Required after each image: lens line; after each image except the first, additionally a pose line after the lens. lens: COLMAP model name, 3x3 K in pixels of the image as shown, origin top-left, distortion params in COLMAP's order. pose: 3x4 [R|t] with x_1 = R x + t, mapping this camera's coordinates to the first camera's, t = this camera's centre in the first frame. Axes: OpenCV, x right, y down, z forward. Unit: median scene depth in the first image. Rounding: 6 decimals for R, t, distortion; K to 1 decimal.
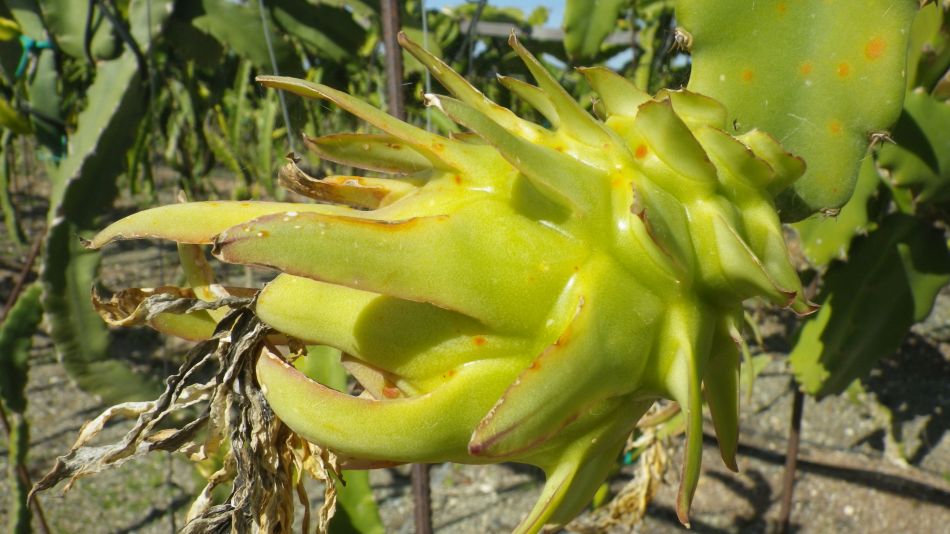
lens RADIAL K [[968.1, 0, 475.0], [0, 968.1, 267.0], [0, 0, 1]] dist [0.019051, 0.019469]
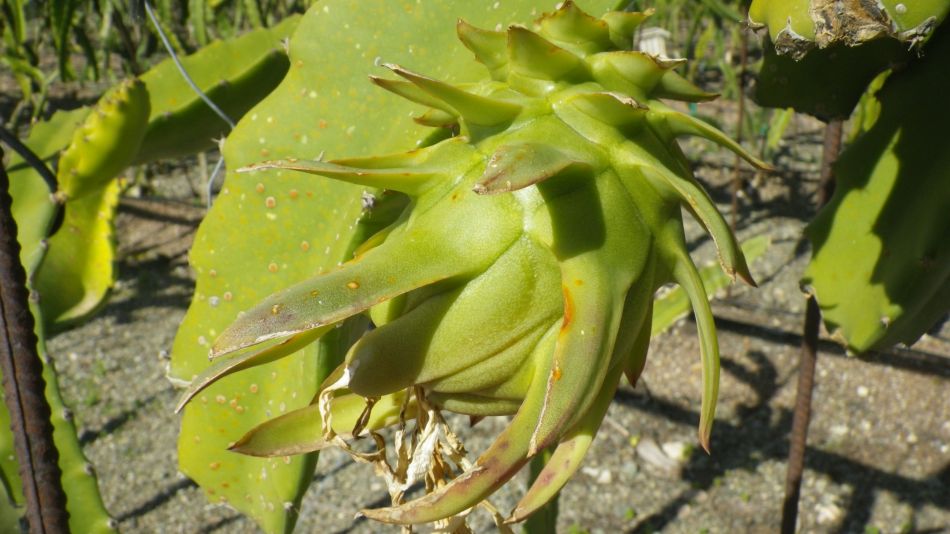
lens RADIAL K [[957.0, 0, 475.0], [0, 957.0, 267.0], [0, 0, 1]] dist [0.006534, -0.001028]
pose [[0.998515, -0.053552, -0.010038, 0.043159], [0.054394, 0.990392, 0.127141, 0.006023], [0.003132, -0.127498, 0.991834, 0.139048]]
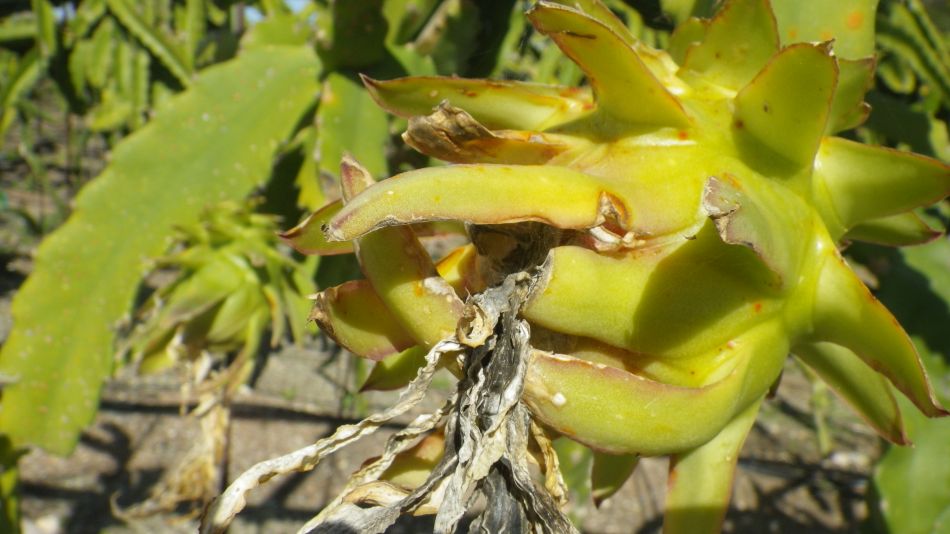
lens RADIAL K [[957.0, 0, 475.0], [0, 957.0, 267.0], [0, 0, 1]] dist [0.006534, -0.001028]
pose [[0.757418, -0.094395, 0.646071, -0.046703], [0.057493, 0.995293, 0.078017, -0.002962], [-0.650394, -0.021947, 0.759279, 0.027166]]
